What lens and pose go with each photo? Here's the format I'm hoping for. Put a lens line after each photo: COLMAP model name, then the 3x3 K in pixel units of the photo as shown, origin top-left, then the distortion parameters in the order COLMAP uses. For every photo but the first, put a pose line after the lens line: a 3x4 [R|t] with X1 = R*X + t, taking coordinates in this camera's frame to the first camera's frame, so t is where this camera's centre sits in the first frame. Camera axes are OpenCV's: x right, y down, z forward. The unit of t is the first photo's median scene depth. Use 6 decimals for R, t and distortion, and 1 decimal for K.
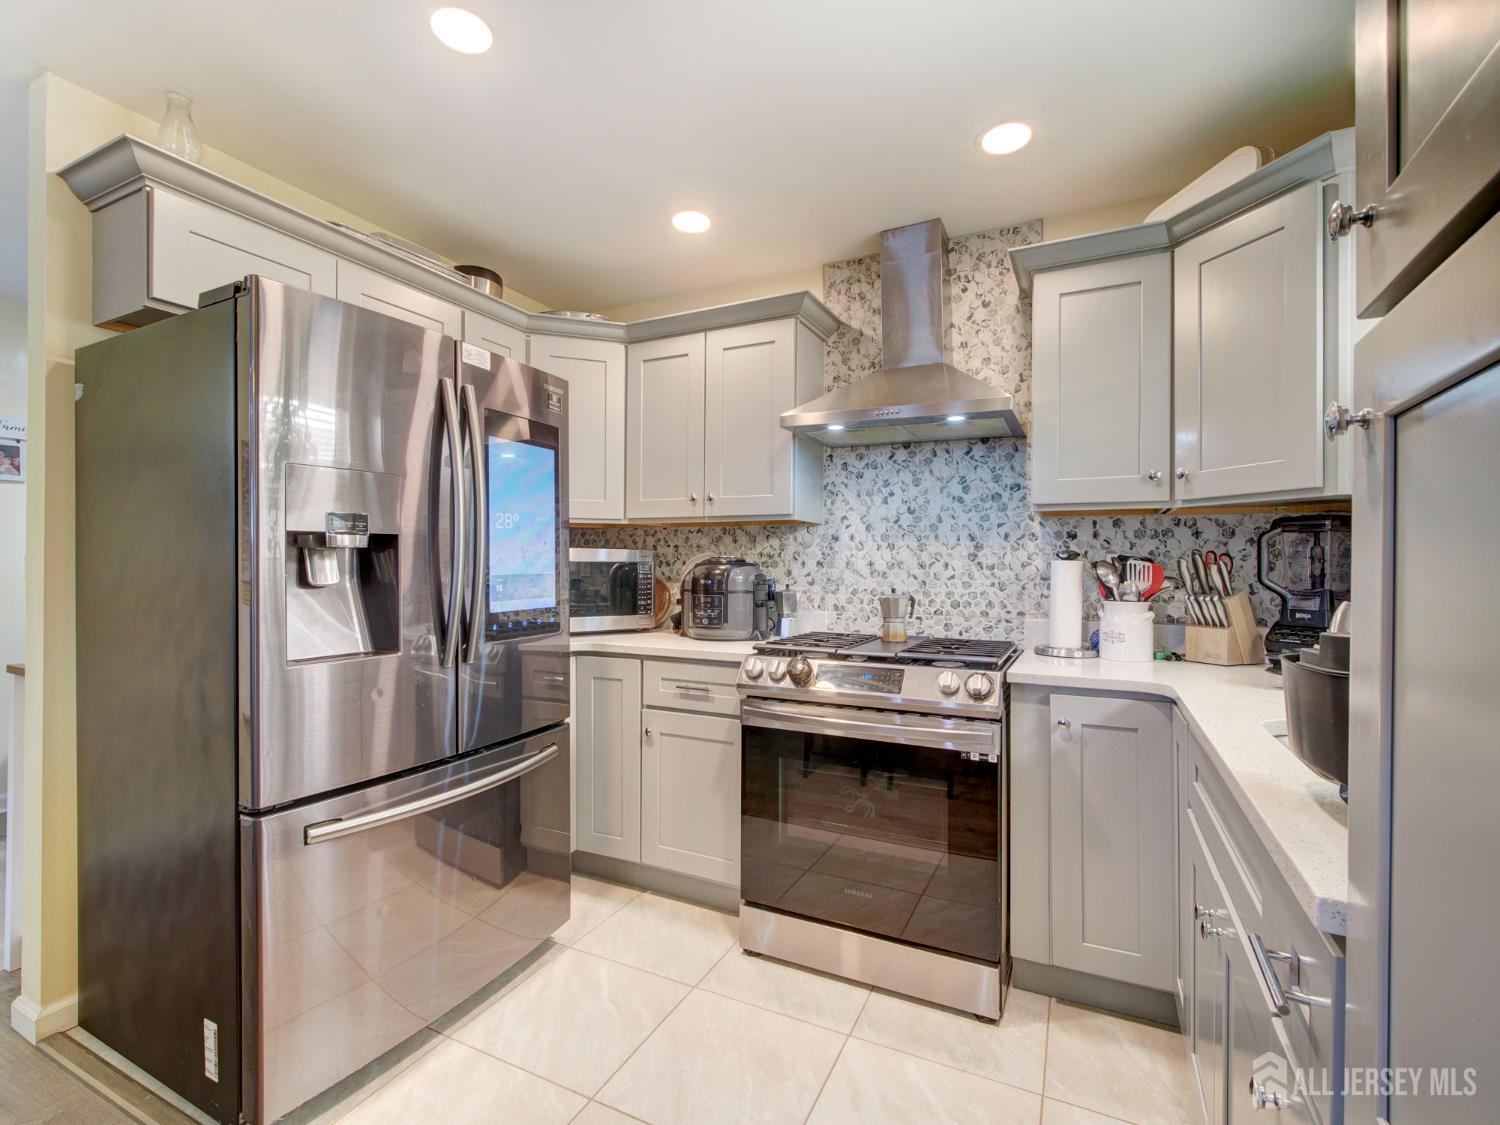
lens RADIAL K [[692.4, 0, 750.0], [0, 692.4, 562.5], [0, 0, 1]] dist [-0.003228, -0.000369]
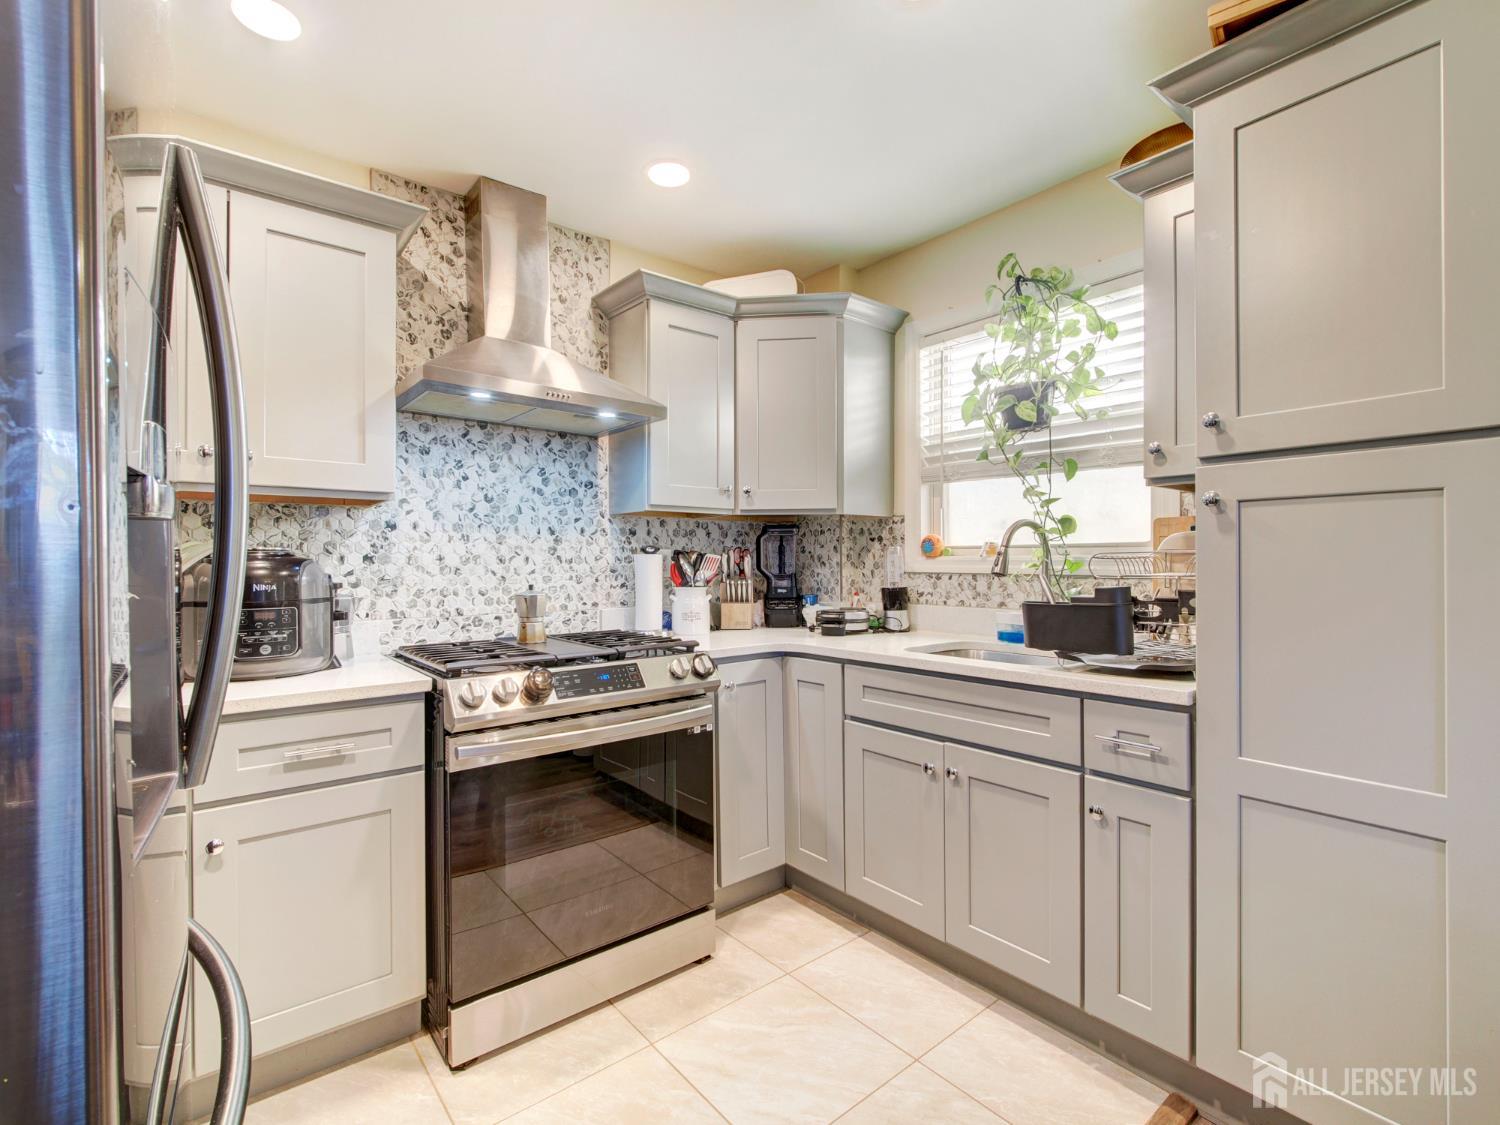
lens RADIAL K [[720.9, 0, 750.8], [0, 720.9, 558.1], [0, 0, 1]] dist [0.001355, -0.000174]
pose [[0.396293, -0.005761, 0.918106, -0.509637], [0.001833, 0.999983, 0.005484, -0.002673], [-0.918122, -0.000490, 0.396297, 0.329656]]
